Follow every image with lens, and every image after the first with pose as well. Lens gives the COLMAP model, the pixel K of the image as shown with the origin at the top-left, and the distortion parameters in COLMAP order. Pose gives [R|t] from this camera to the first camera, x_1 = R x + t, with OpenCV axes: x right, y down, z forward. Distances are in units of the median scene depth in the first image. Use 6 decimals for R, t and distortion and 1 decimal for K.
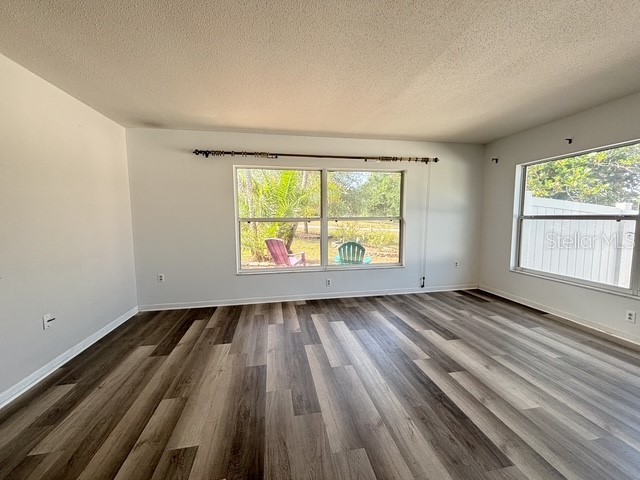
lens RADIAL K [[259.9, 0, 319.6], [0, 259.9, 240.6], [0, 0, 1]] dist [0.004449, -0.000474]
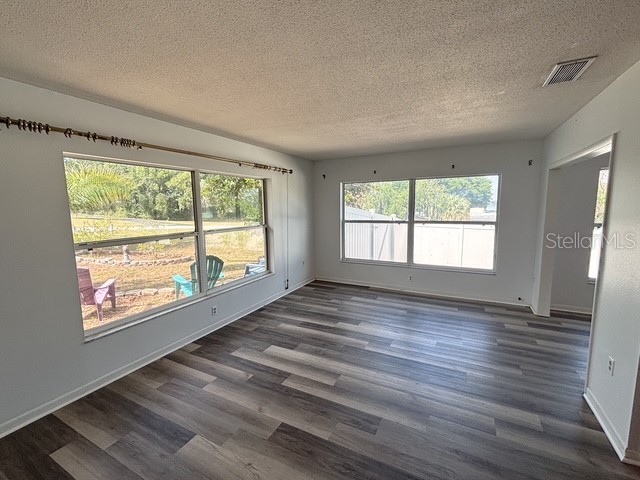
lens RADIAL K [[282.2, 0, 320.5], [0, 282.2, 239.9], [0, 0, 1]] dist [0.003645, -0.001157]
pose [[0.614192, -0.096309, 0.783258, -0.512273], [0.080945, 0.994979, 0.058868, -0.099670], [-0.784995, 0.027245, 0.618903, 0.210325]]
